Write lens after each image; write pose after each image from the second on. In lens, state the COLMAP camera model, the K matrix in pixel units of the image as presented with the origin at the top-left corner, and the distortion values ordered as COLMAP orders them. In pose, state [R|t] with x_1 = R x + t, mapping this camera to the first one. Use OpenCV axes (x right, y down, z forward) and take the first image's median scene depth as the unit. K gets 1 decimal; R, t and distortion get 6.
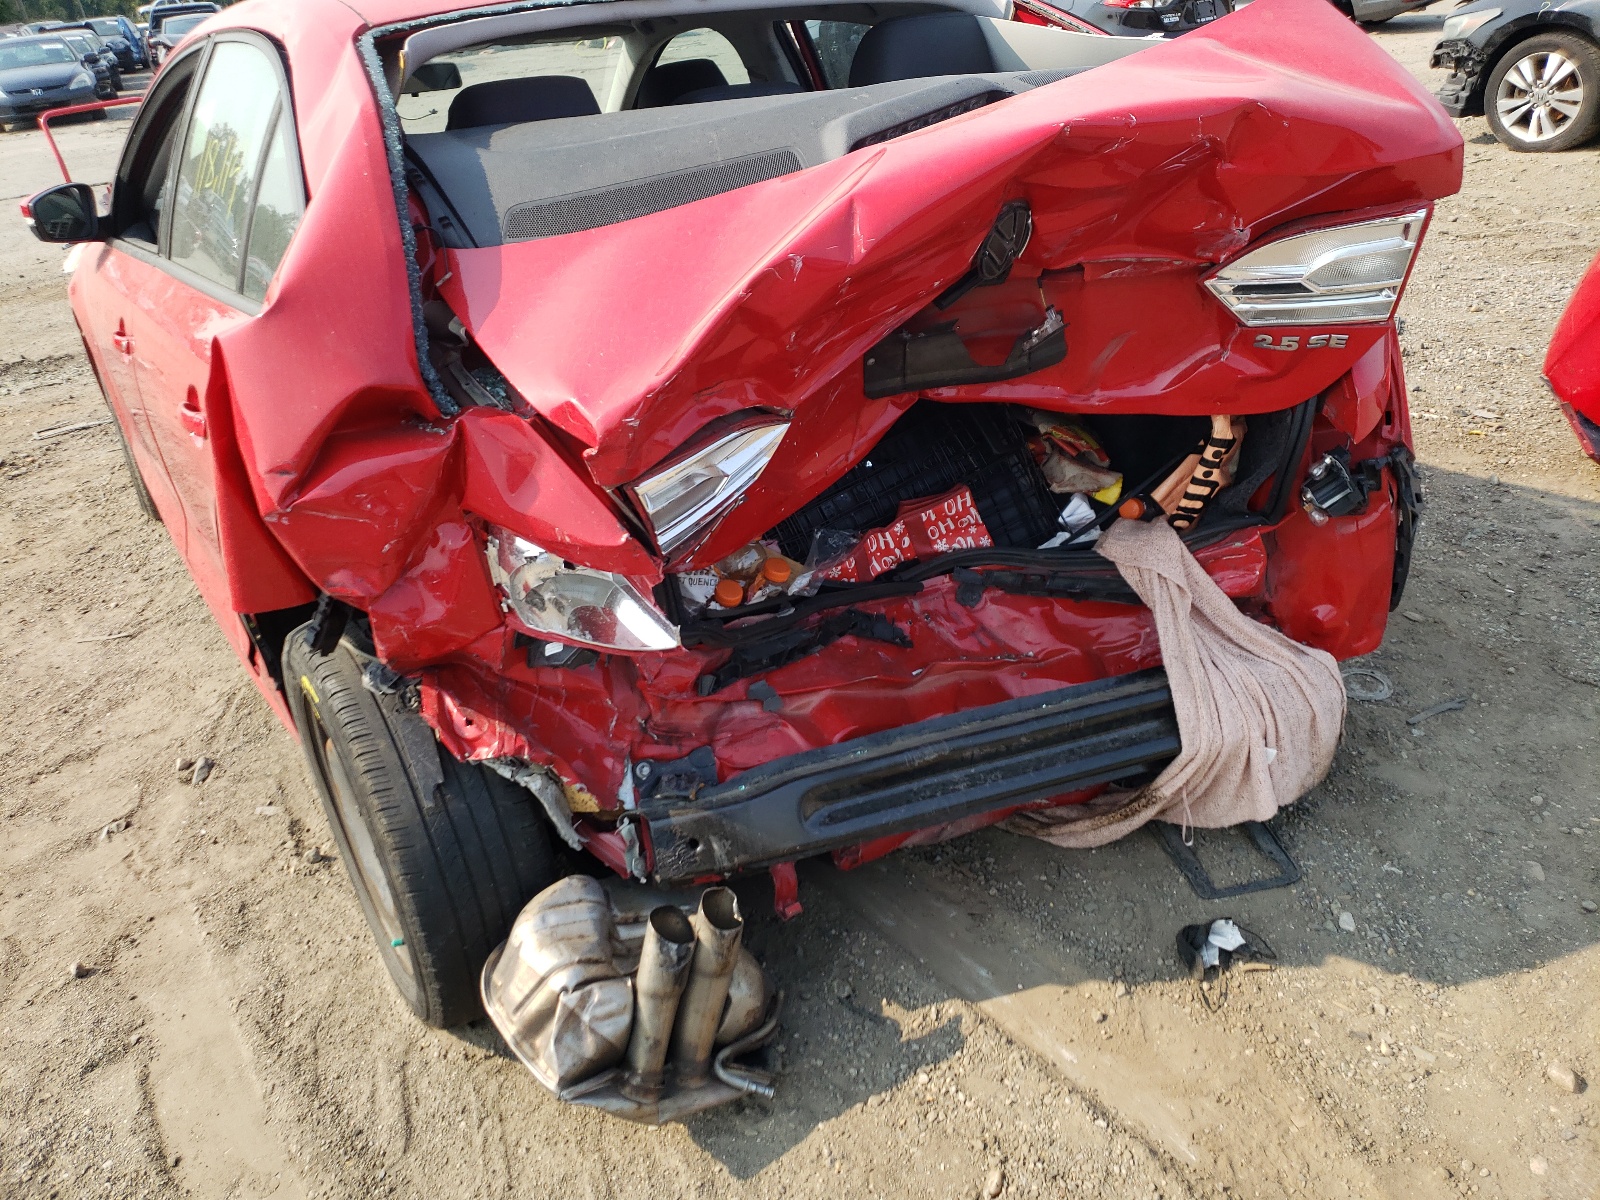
lens RADIAL K [[1254.3, 0, 800.0], [0, 1254.3, 600.0], [0, 0, 1]] dist [0.032249, -0.003099]
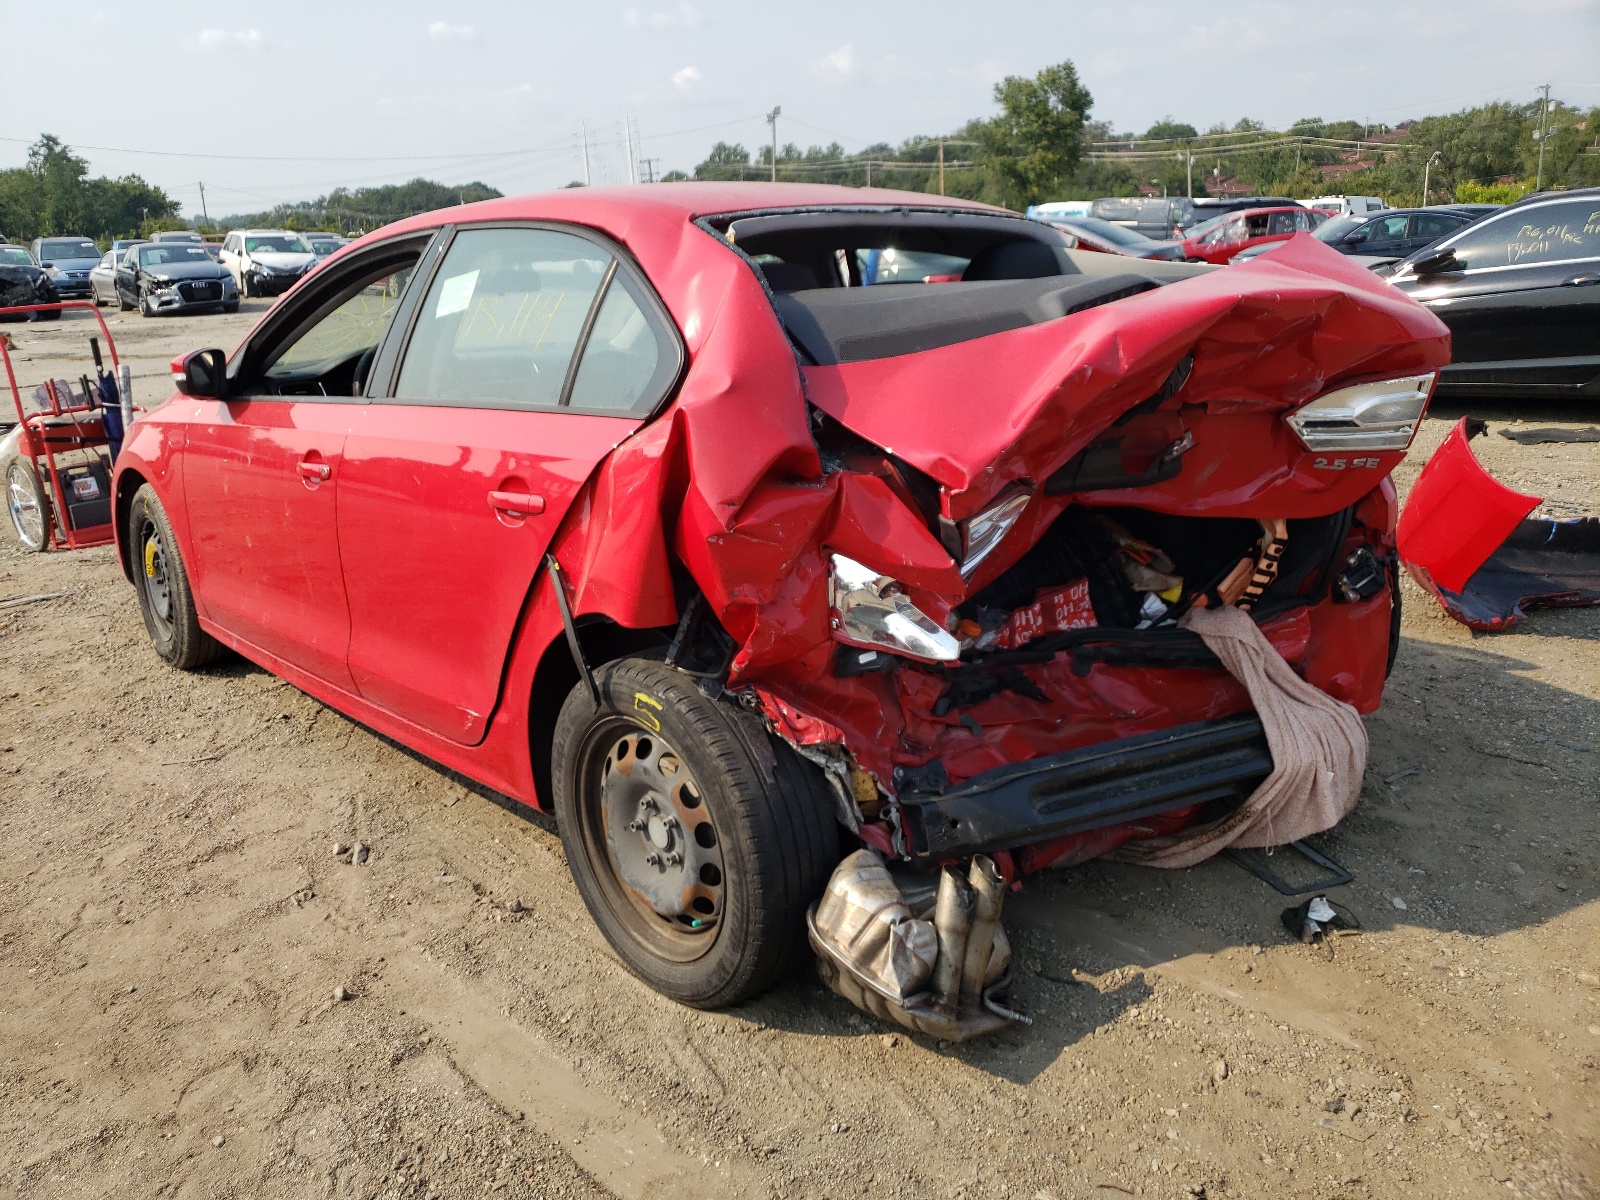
lens RADIAL K [[1254.3, 0, 800.0], [0, 1254.3, 600.0], [0, 0, 1]] dist [0.032249, -0.003099]
pose [[0.985199, 0.017427, 0.170523, -0.409958], [0.015680, 0.981484, -0.190899, 0.189634], [-0.170693, 0.190747, 0.966685, -0.218364]]
